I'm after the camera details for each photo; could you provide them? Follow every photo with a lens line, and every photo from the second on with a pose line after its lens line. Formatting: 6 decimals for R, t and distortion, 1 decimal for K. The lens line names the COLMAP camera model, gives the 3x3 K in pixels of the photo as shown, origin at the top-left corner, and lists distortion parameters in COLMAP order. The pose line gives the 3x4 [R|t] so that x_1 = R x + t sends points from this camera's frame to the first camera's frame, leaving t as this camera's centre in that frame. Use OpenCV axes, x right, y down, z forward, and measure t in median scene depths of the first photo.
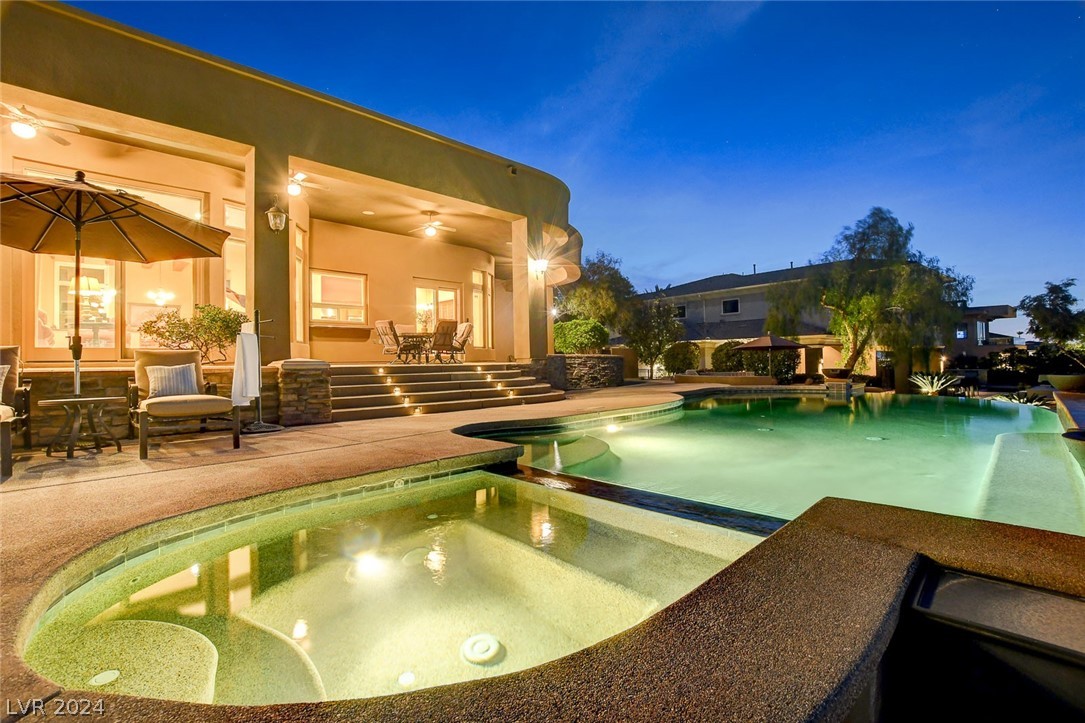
lens RADIAL K [[487.8, 0, 542.5], [0, 487.8, 361.5], [0, 0, 1]] dist [-0.025172, 0.000621]
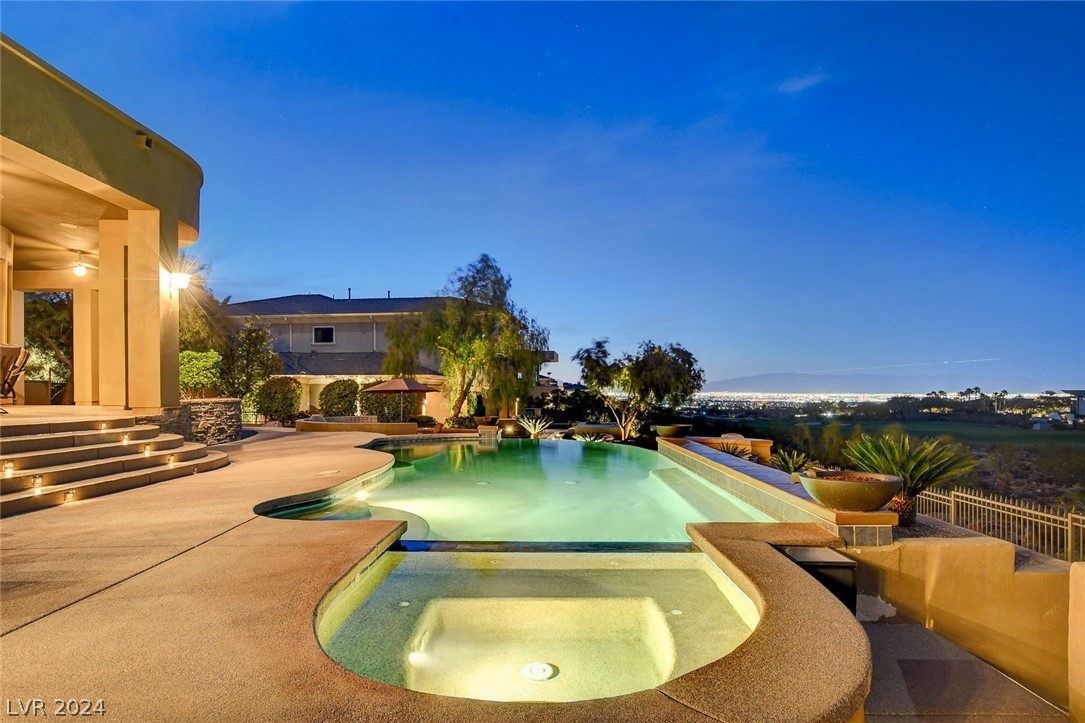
lens RADIAL K [[607.2, 0, 540.1], [0, 607.2, 390.9], [0, 0, 1]] dist [-0.015899, -0.000036]
pose [[0.714154, 0.017769, 0.699763, -0.125316], [-0.012337, 0.999842, -0.012799, -0.013441], [-0.699880, 0.000507, 0.714260, -0.010183]]
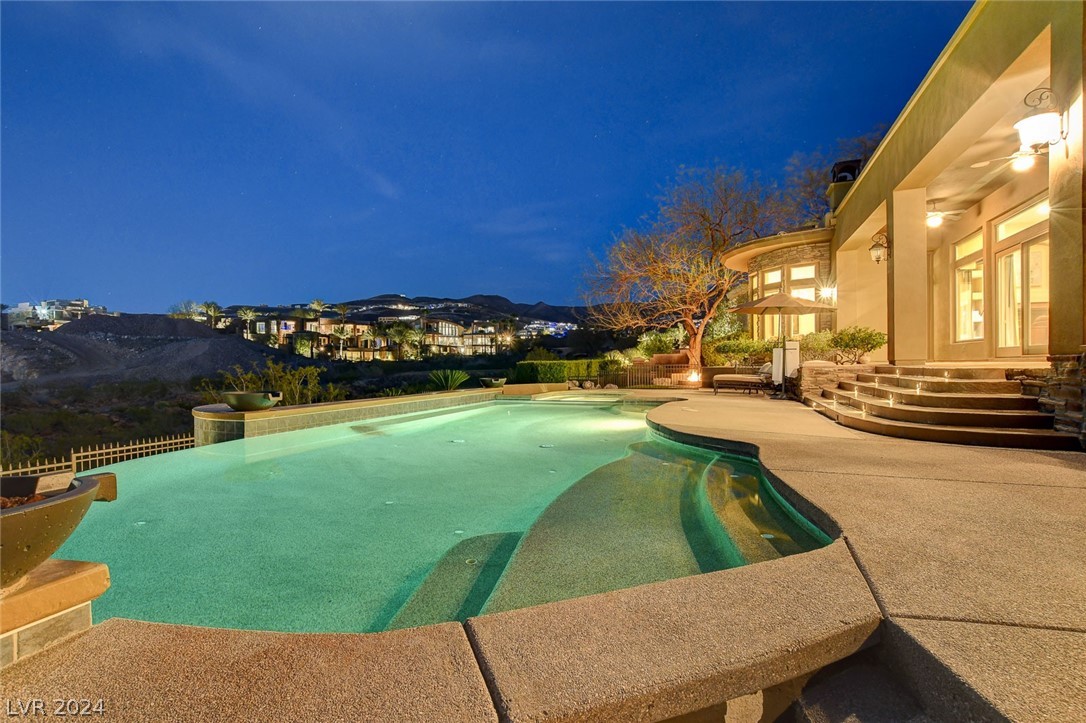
lens RADIAL K [[506.6, 0, 542.2], [0, 506.6, 365.7], [0, 0, 1]] dist [-0.002969, -0.000178]
pose [[-0.907912, 0.022656, -0.418548, 0.292255], [0.022072, 0.999737, 0.006238, -0.005706], [0.418579, -0.003575, -0.908173, 0.618476]]
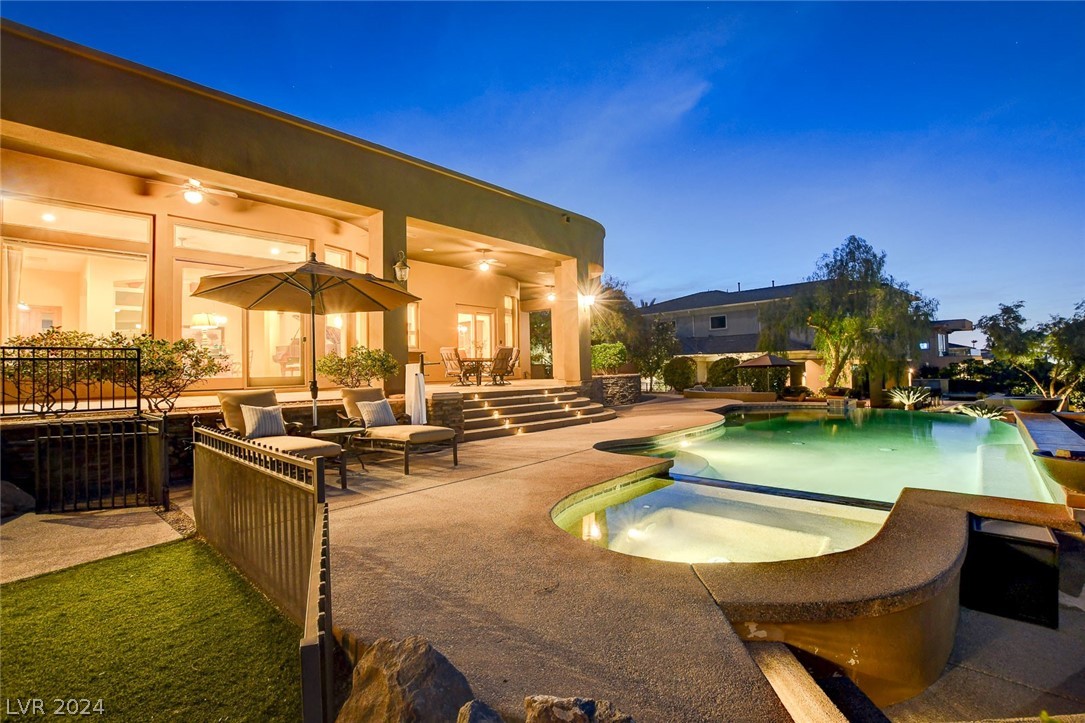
lens RADIAL K [[491.1, 0, 544.0], [0, 491.1, 358.4], [0, 0, 1]] dist [-0.028518, -0.000192]
pose [[0.998421, -0.001609, 0.056146, -0.088730], [0.002939, 0.999717, -0.023611, -0.016521], [-0.056092, 0.023739, 0.998143, -0.074889]]
